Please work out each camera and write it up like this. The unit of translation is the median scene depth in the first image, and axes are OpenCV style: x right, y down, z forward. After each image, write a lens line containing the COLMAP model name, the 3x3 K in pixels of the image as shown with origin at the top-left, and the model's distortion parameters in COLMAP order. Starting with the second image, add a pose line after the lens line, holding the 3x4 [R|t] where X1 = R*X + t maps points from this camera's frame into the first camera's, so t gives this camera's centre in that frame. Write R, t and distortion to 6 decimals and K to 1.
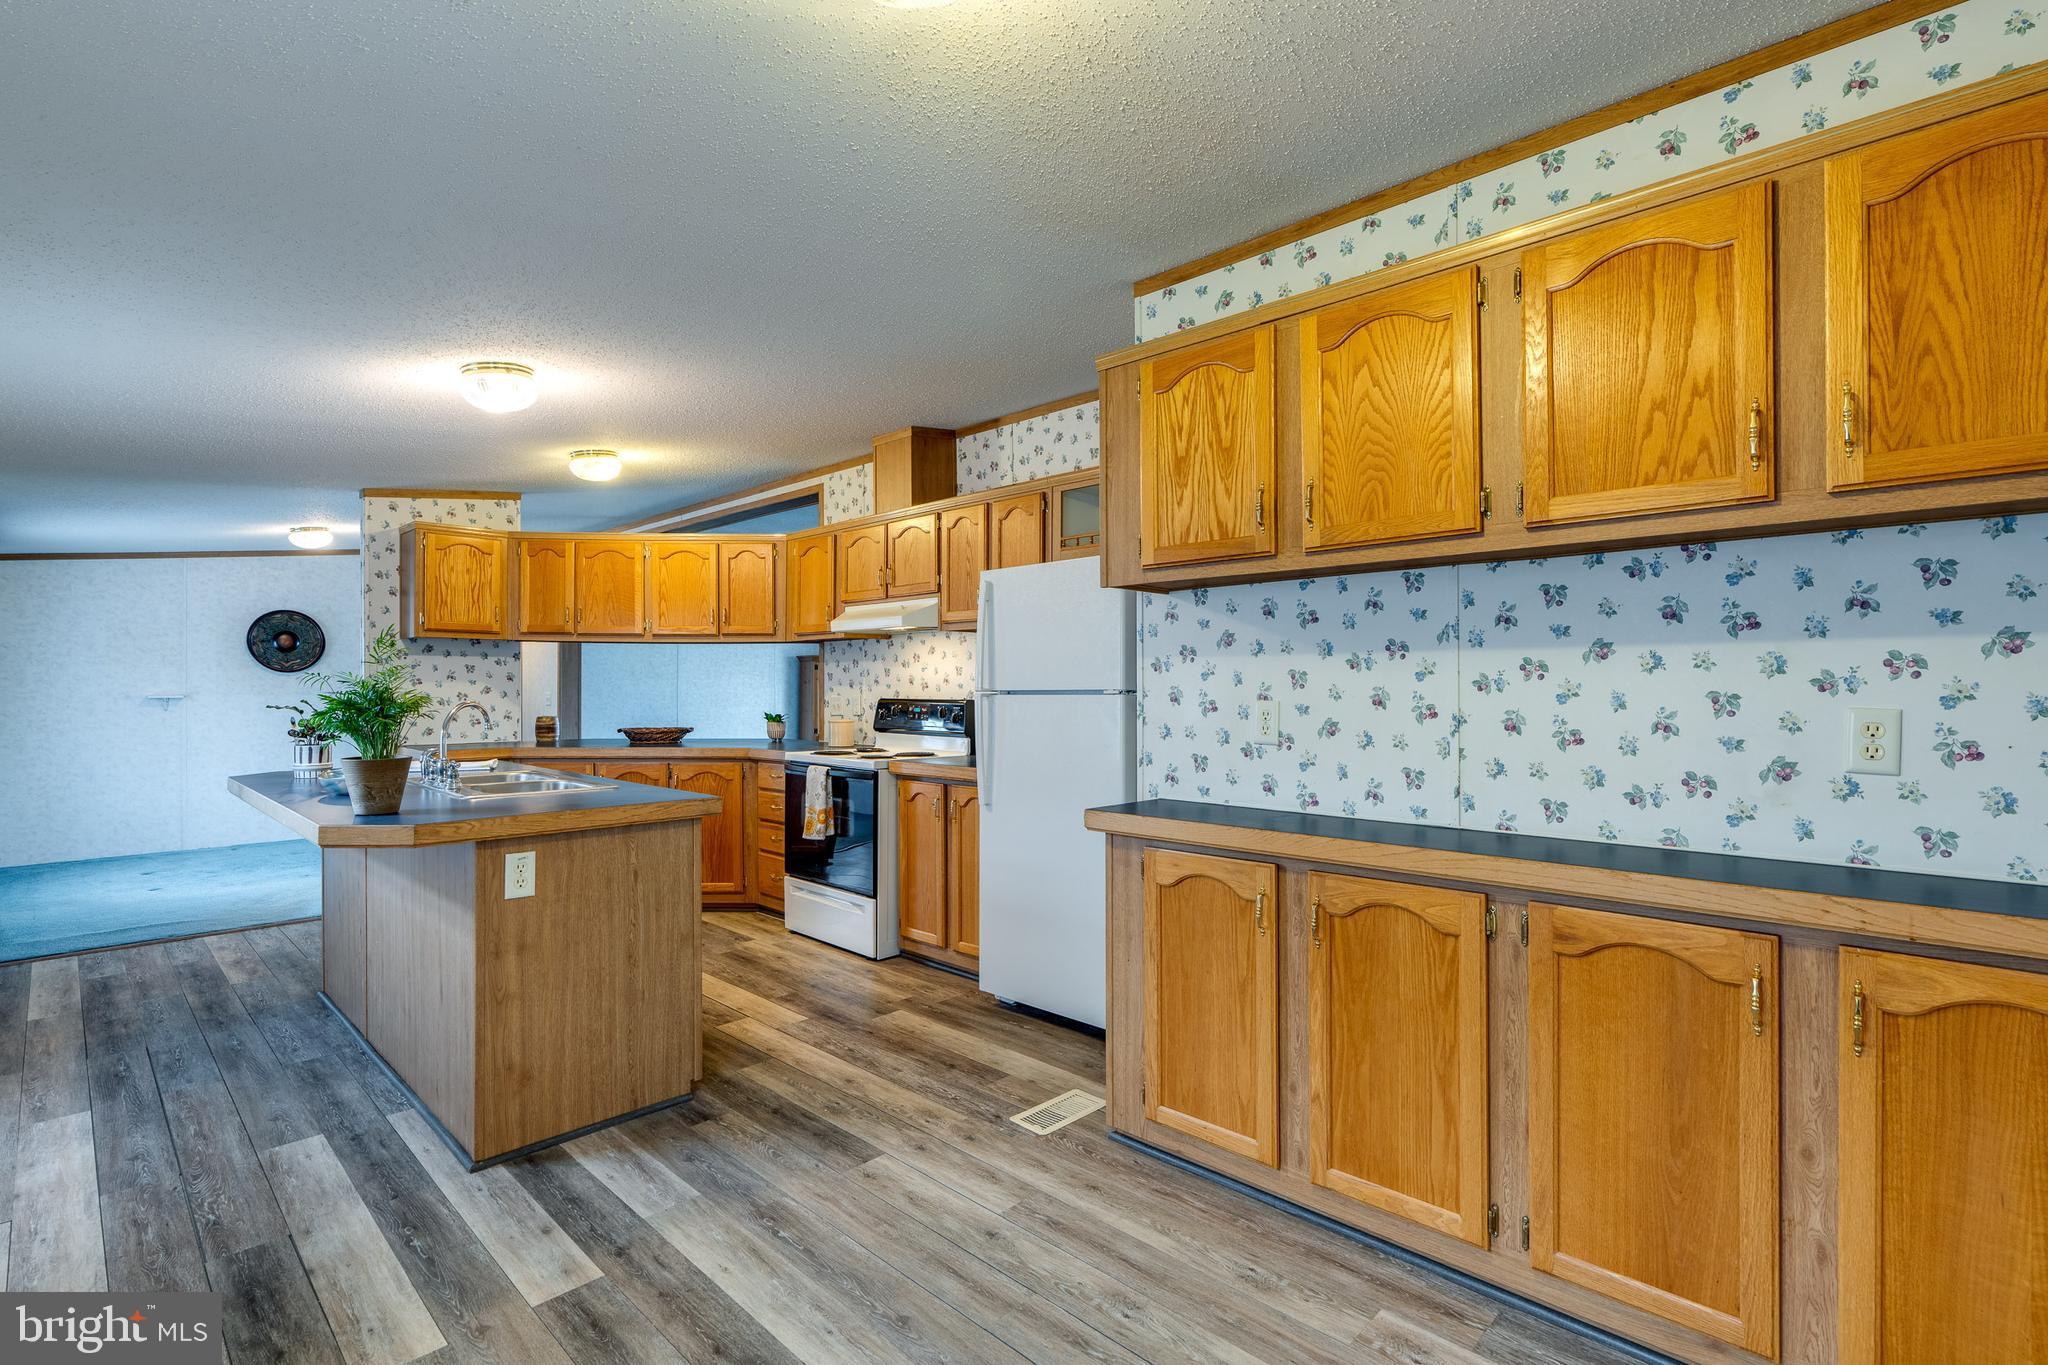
lens RADIAL K [[948.3, 0, 1020.4], [0, 948.3, 686.5], [0, 0, 1]] dist [-0.005224, 0.000562]
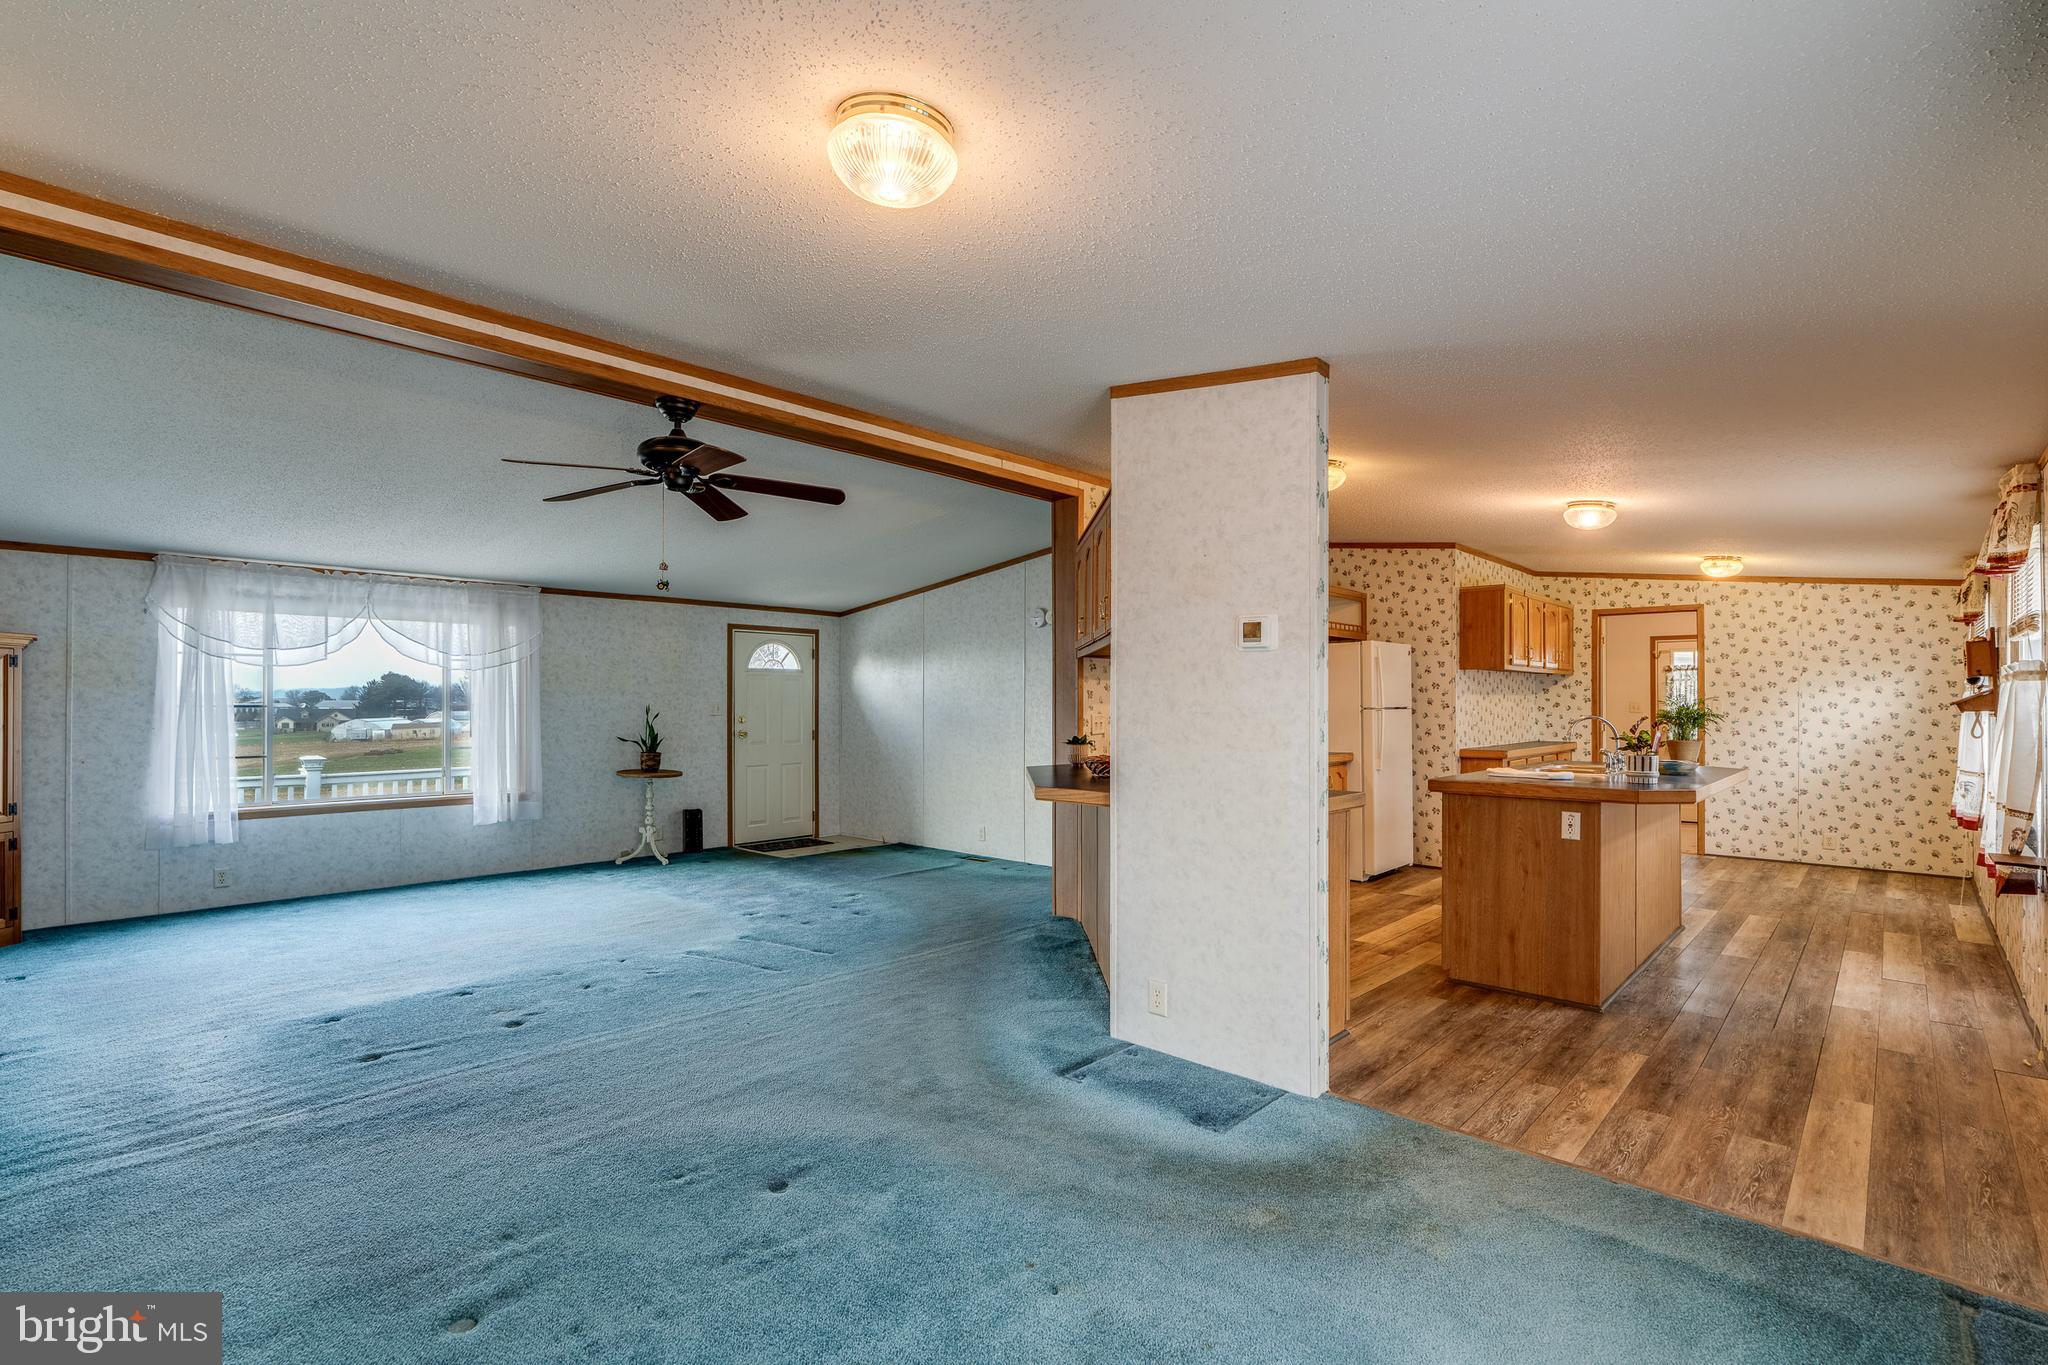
lens RADIAL K [[933.6, 0, 1025.0], [0, 933.6, 695.4], [0, 0, 1]] dist [-0.001442, 0.000645]
pose [[-0.019704, 0.009637, 0.999759, -2.558446], [-0.001347, 0.999952, -0.009665, -0.000396], [-0.999805, -0.001537, -0.019691, 2.421236]]
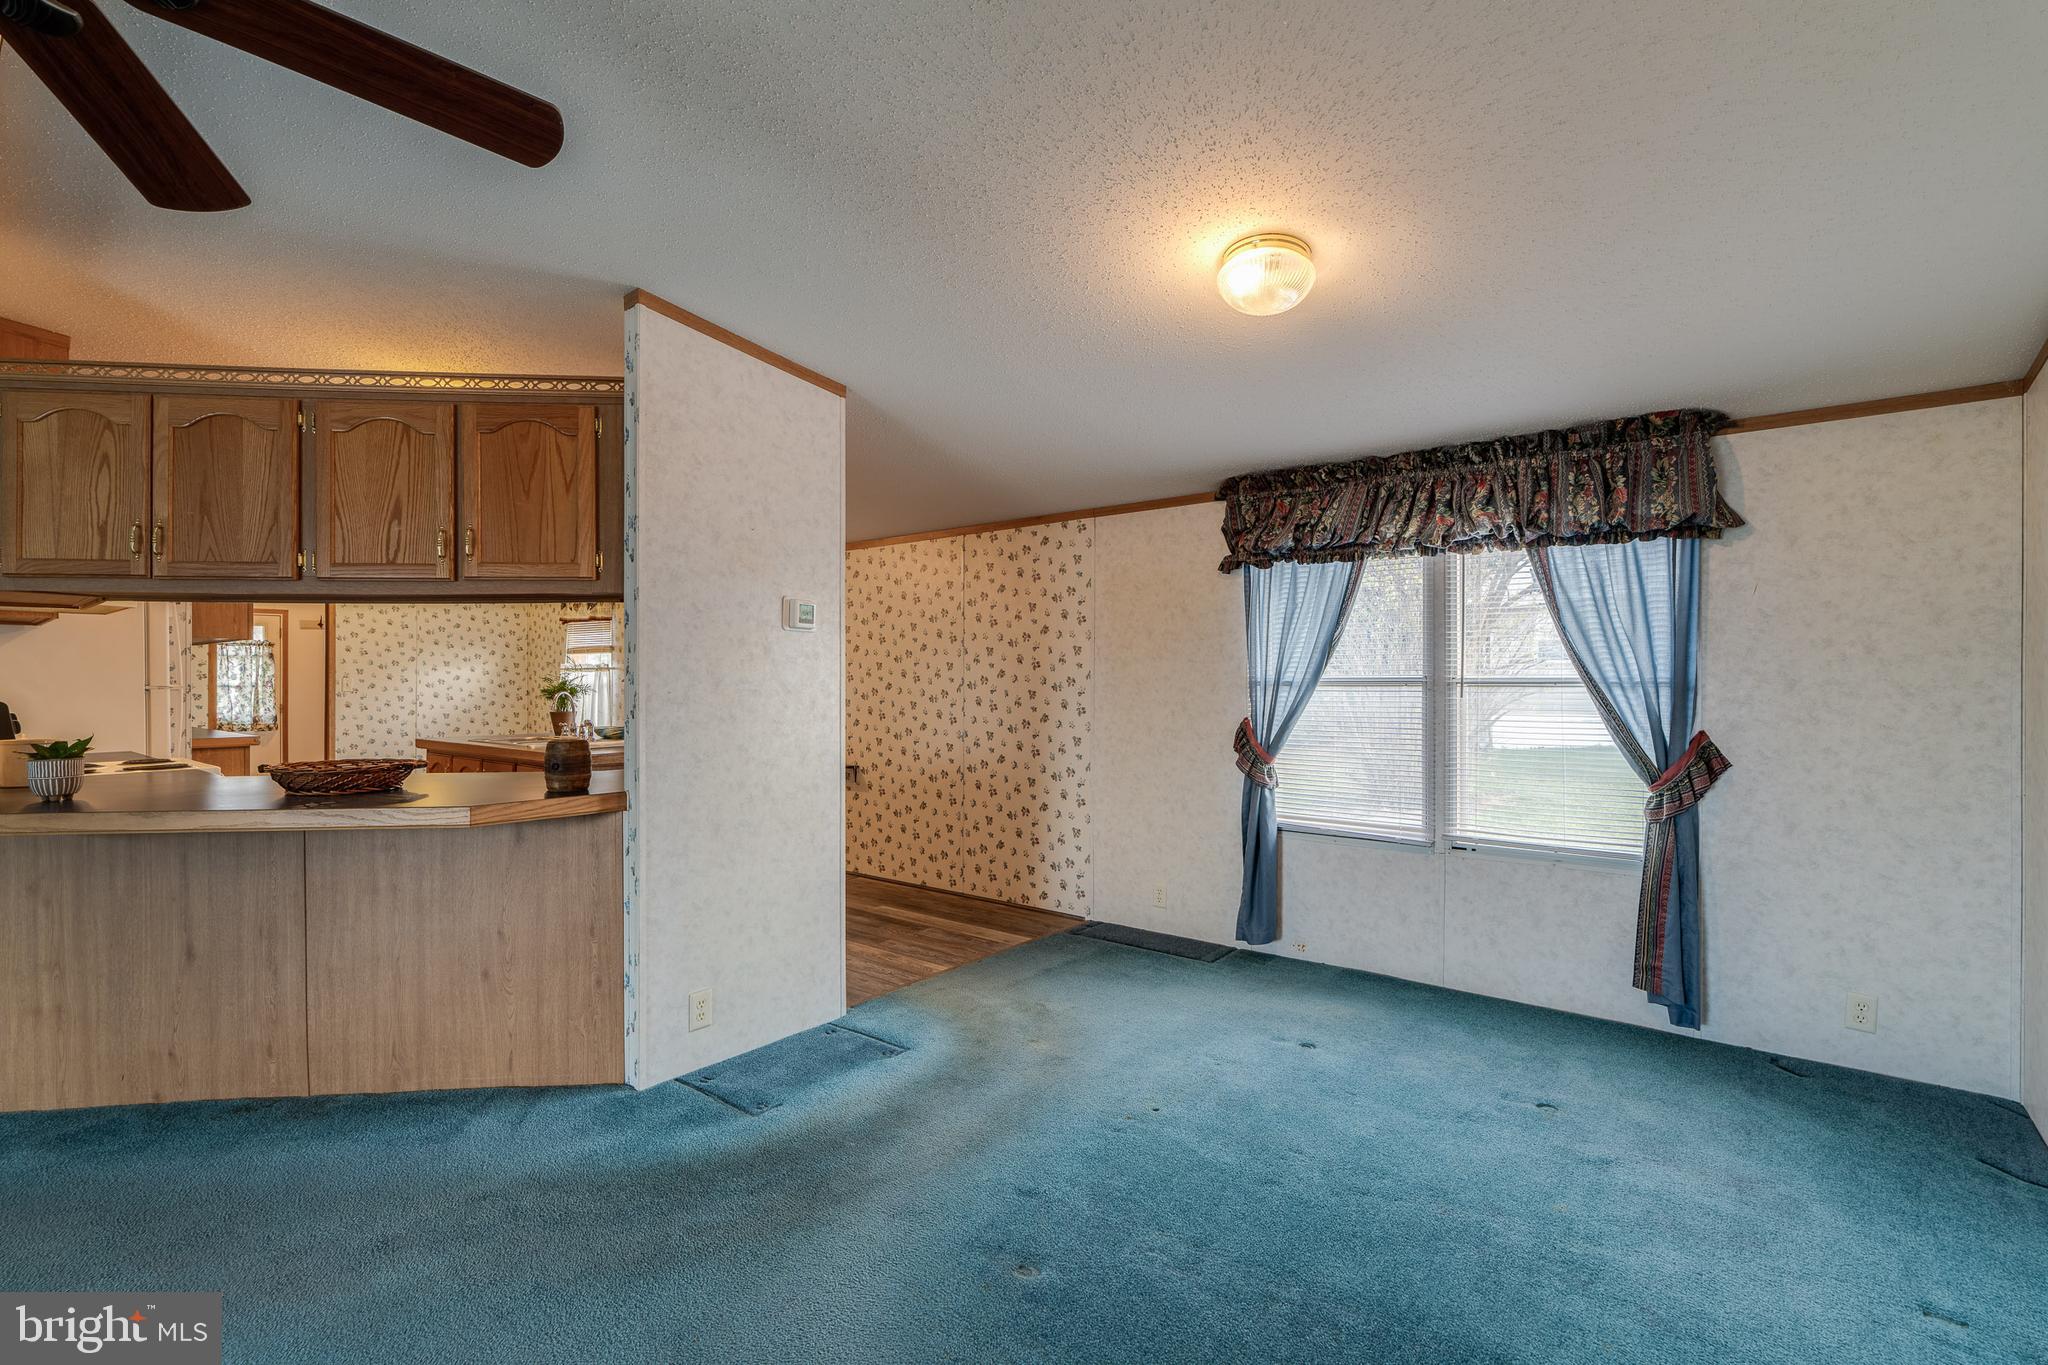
lens RADIAL K [[920.5, 0, 1024.0], [0, 920.5, 682.5], [0, 0, 1]] dist [-0.006034, 0.000347]
pose [[-0.995280, 0.001617, -0.097027, -1.554595], [0.001428, 0.999997, 0.002019, -0.001437], [0.097030, 0.001871, -0.995280, 3.382167]]
